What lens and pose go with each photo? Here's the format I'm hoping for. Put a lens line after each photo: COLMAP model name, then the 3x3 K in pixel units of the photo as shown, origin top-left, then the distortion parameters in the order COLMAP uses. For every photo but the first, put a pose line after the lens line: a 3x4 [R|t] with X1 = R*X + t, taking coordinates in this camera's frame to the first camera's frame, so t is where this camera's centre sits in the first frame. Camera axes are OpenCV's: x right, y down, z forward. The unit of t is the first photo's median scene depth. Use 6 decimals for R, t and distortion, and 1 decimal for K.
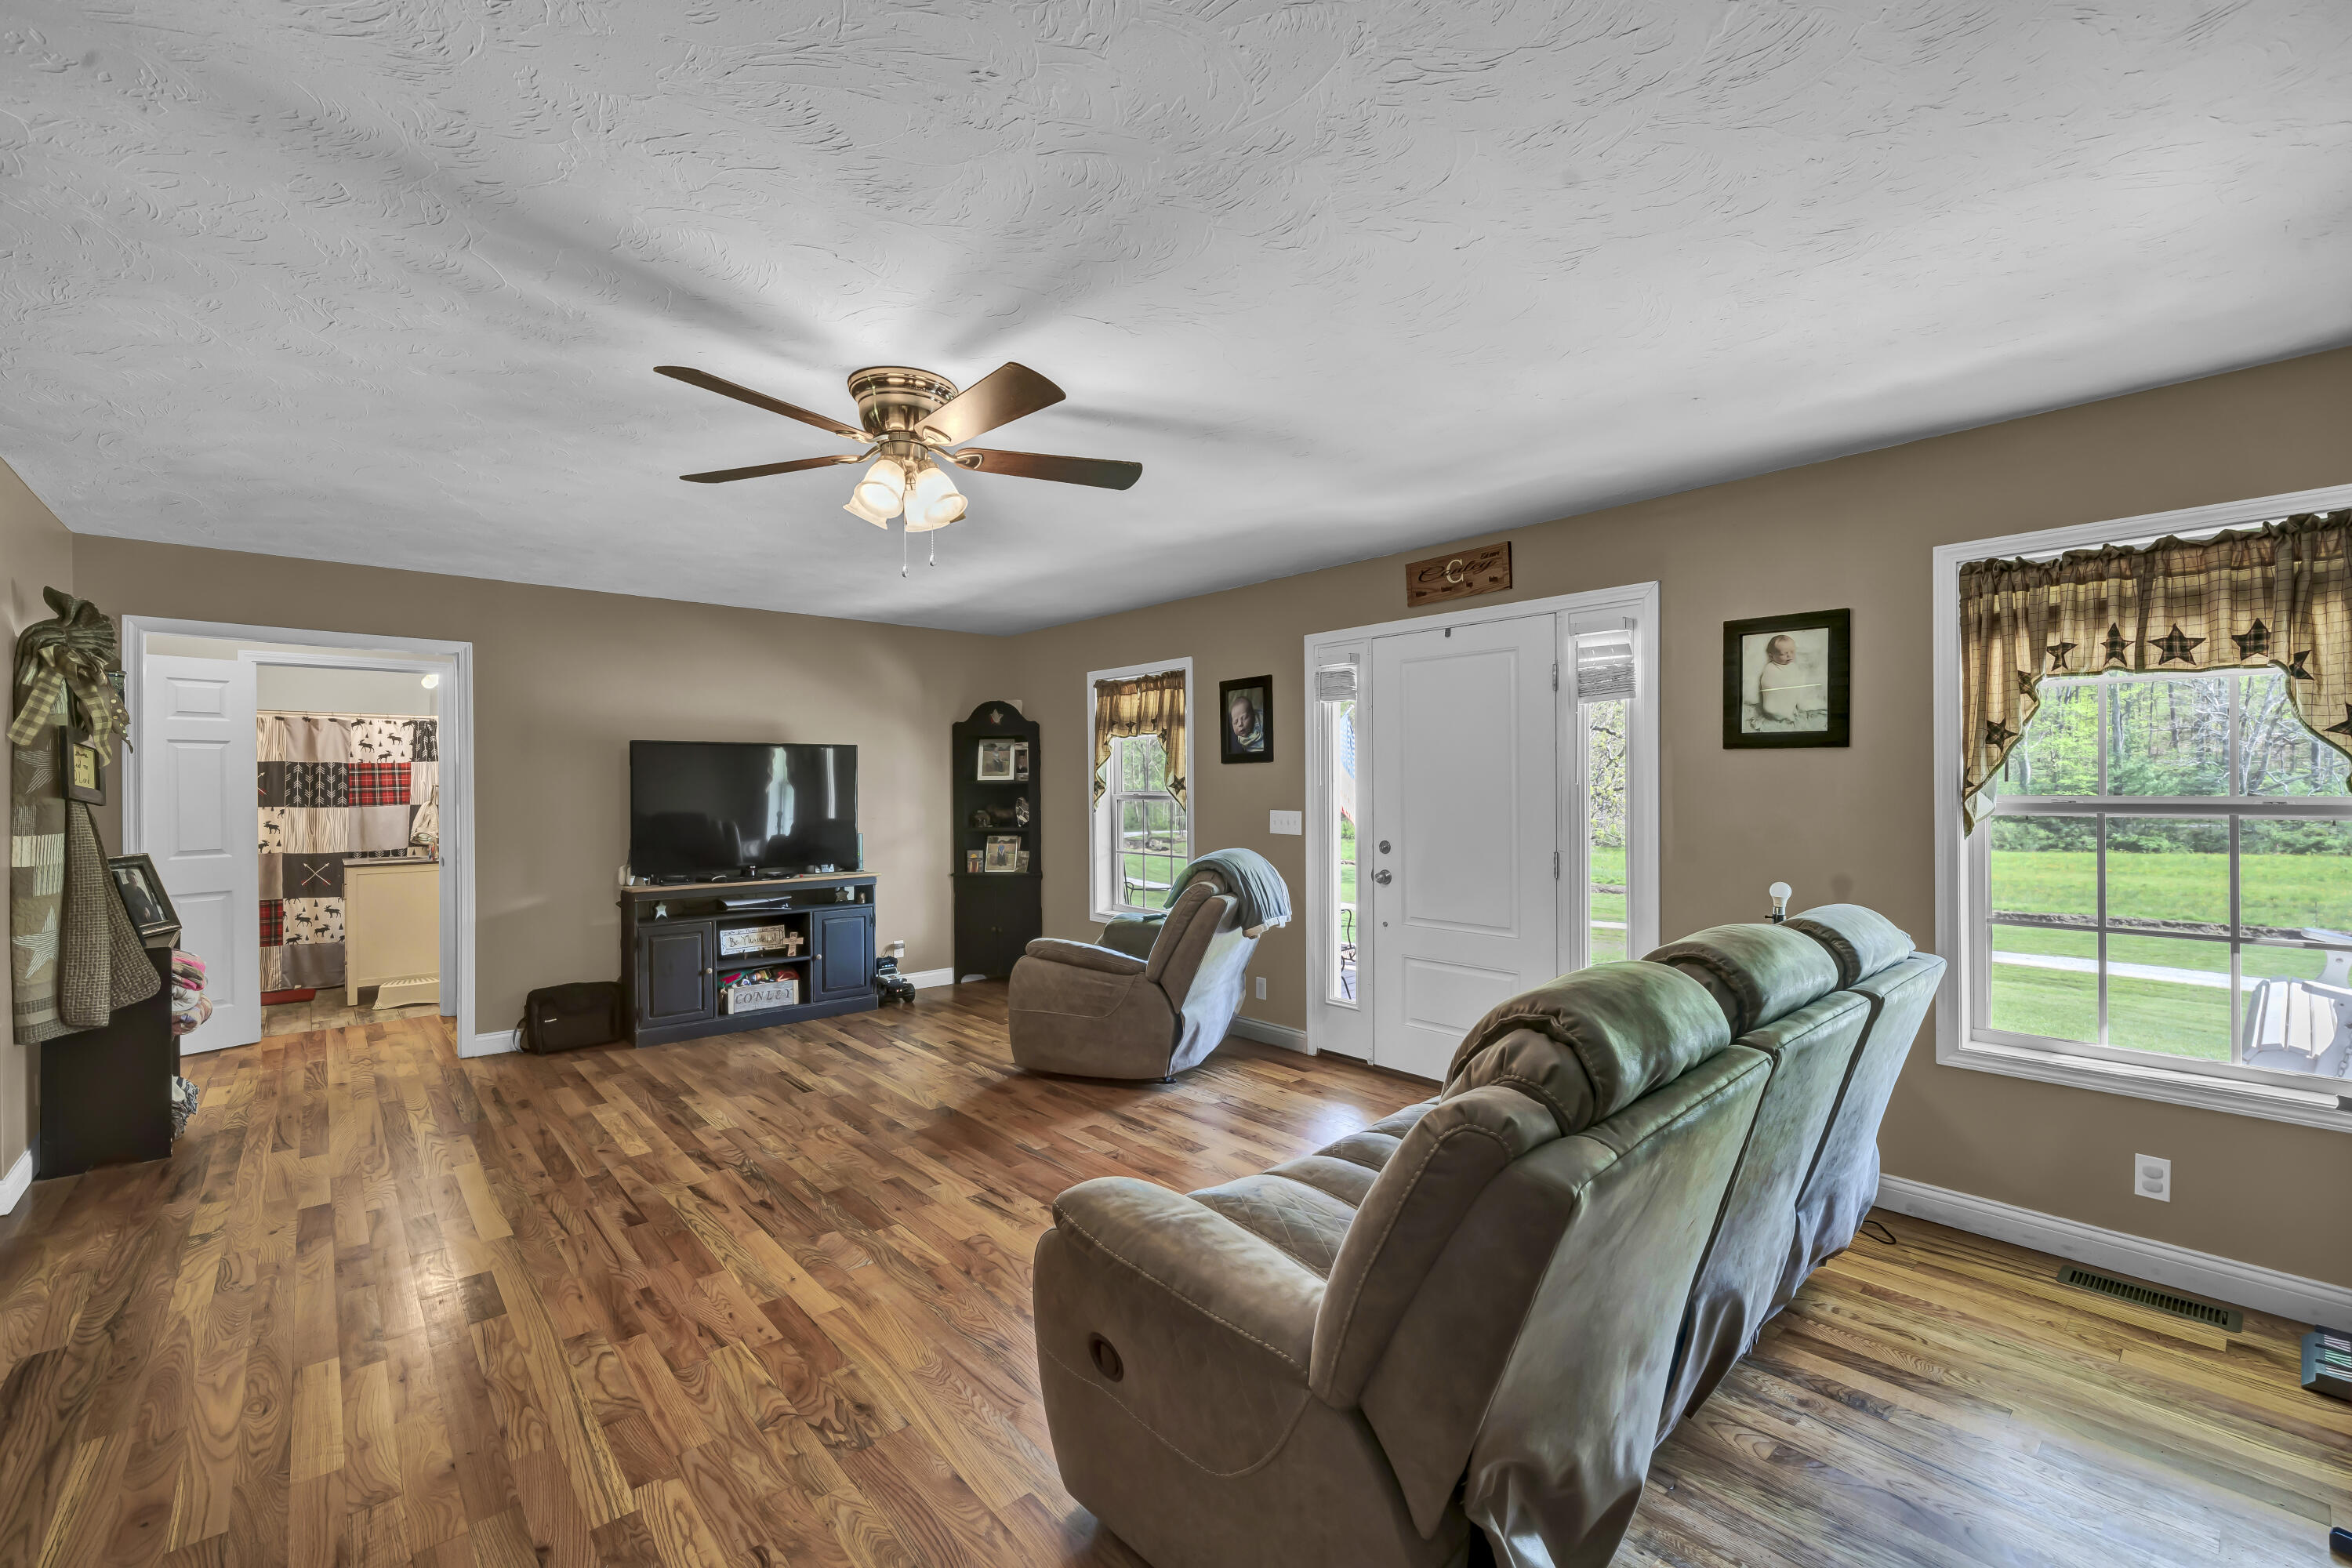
lens RADIAL K [[984.9, 0, 1176.3], [0, 984.9, 789.8], [0, 0, 1]] dist [-0.003149, -0.000346]
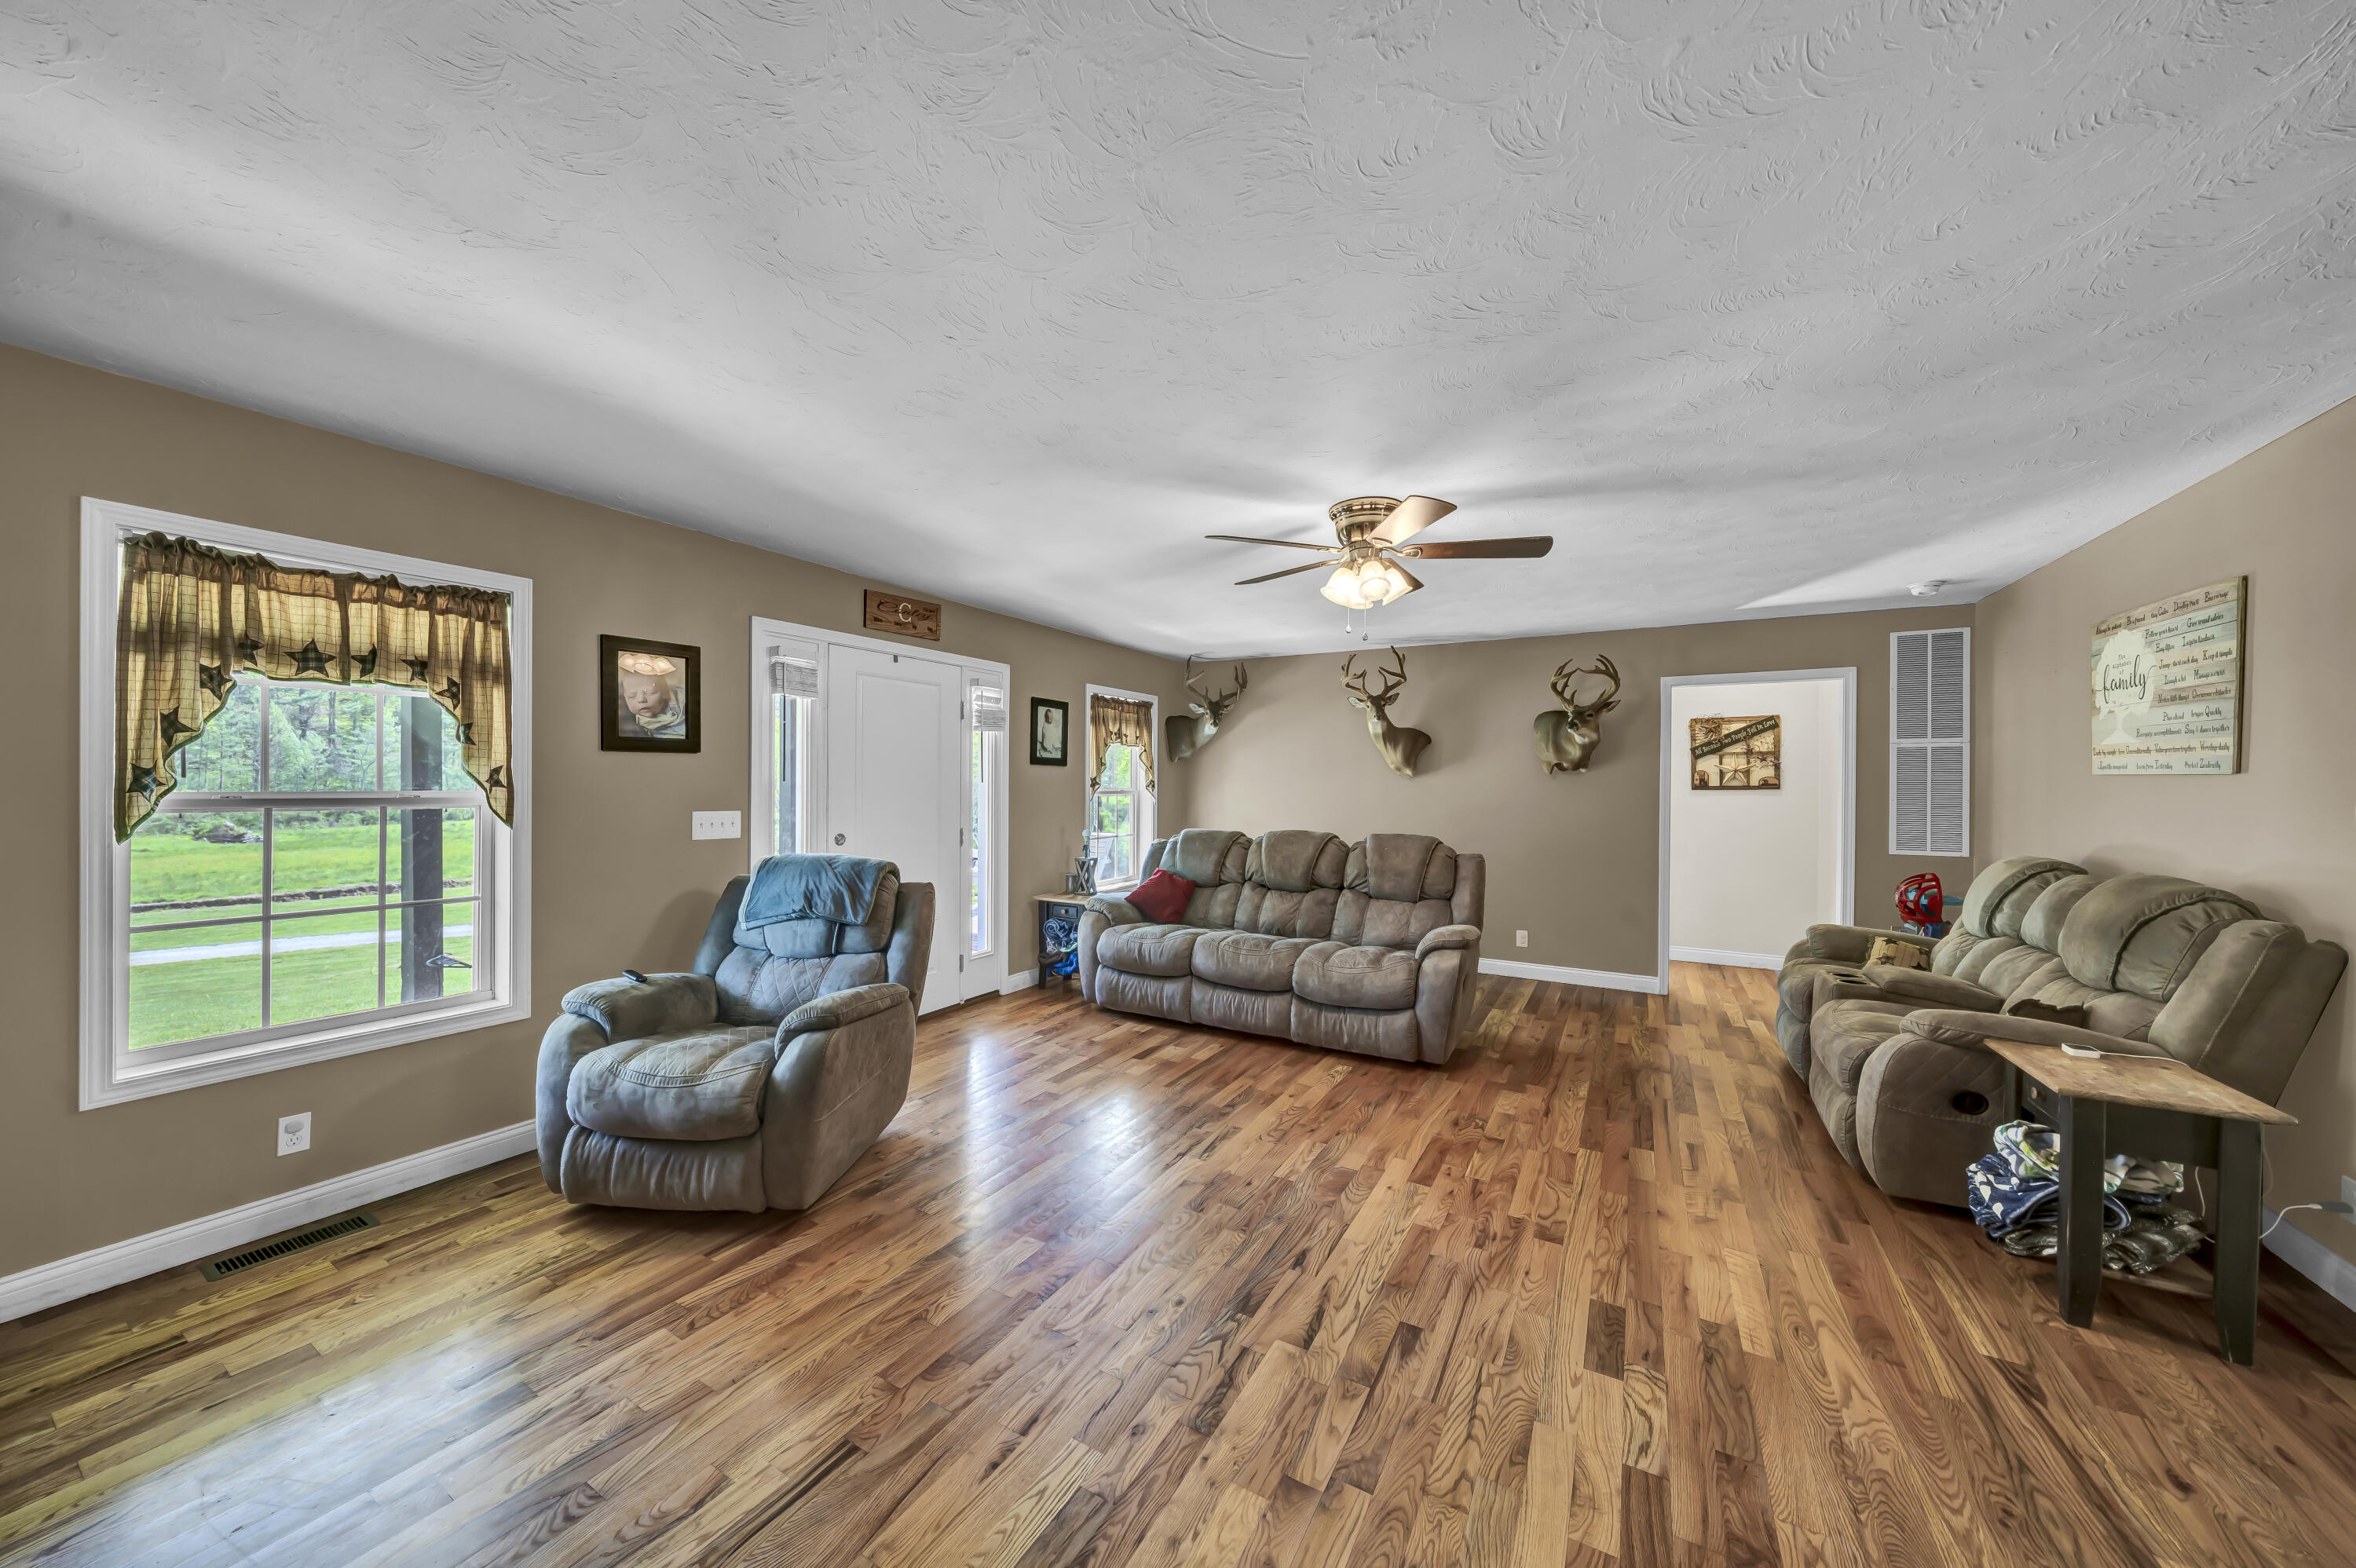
lens RADIAL K [[796.4, 0, 1178.0], [0, 796.4, 784.0], [0, 0, 1]] dist [-0.006015, -0.000181]
pose [[-0.320467, -0.000454, 0.947260, -0.711199], [-0.001492, 0.999999, -0.000026, -0.003192], [-0.947259, -0.001422, -0.320467, 0.896273]]
